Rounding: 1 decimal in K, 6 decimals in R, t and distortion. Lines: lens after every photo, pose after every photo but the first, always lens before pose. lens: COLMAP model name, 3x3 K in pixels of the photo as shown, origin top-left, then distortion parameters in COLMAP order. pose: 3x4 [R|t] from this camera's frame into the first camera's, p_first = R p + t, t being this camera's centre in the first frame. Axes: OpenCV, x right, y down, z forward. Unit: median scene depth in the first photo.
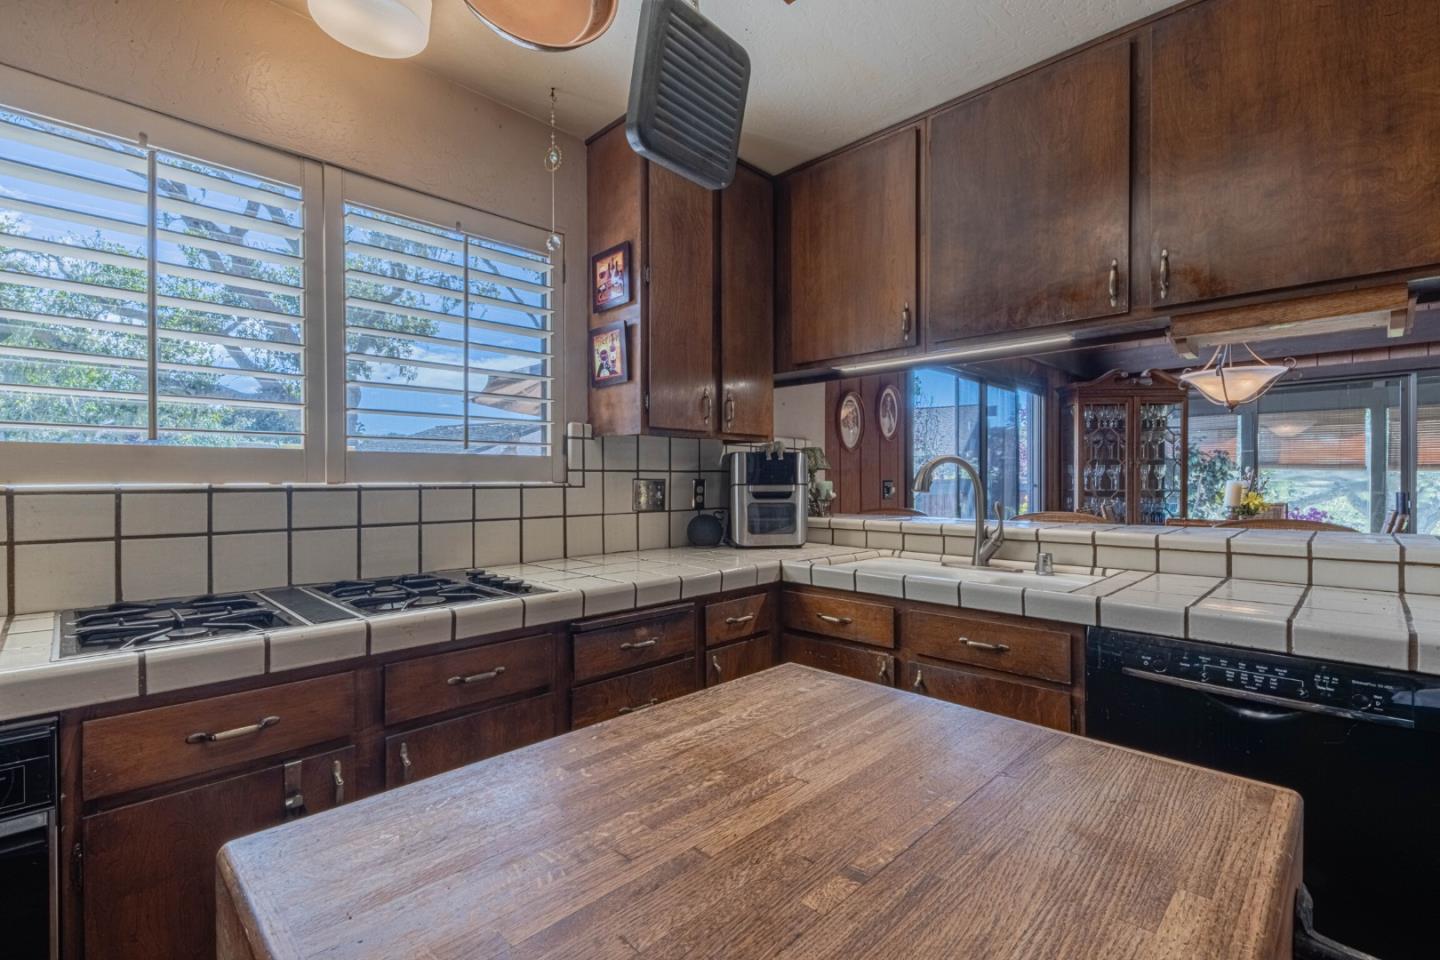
lens RADIAL K [[615.8, 0, 720.0], [0, 615.8, 480.0], [0, 0, 1]] dist [-0.001569, -0.000035]
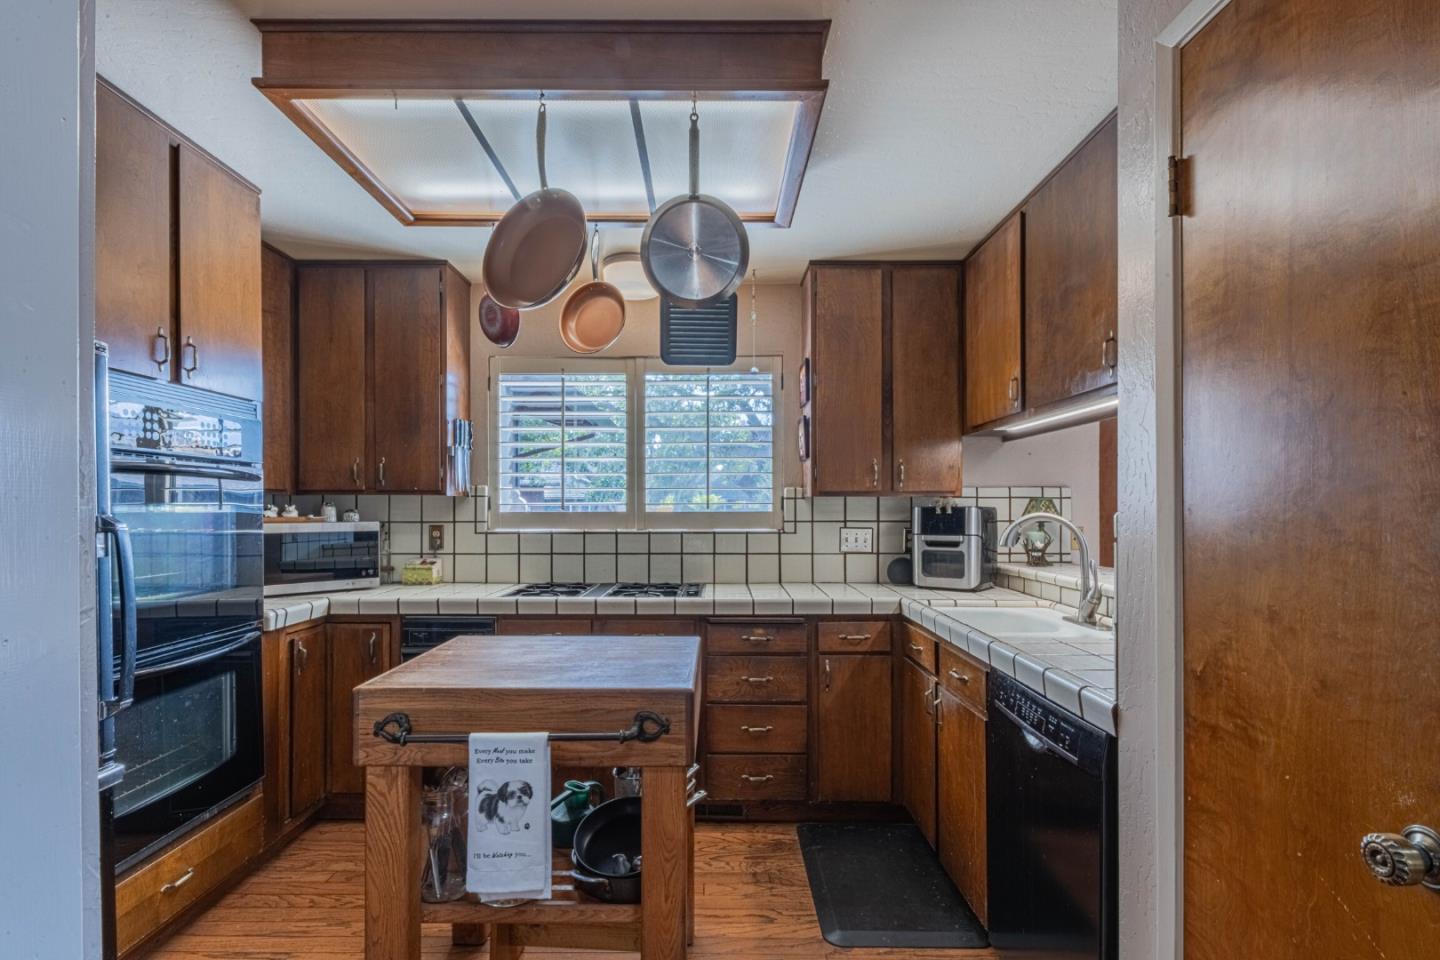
lens RADIAL K [[640.7, 0, 723.3], [0, 640.7, 497.7], [0, 0, 1]] dist [-0.000664, -0.000195]
pose [[0.730165, -0.012463, -0.683157, 0.668849], [-0.002611, 0.999775, -0.021030, -0.039387], [0.683266, 0.017139, 0.729968, -0.173724]]
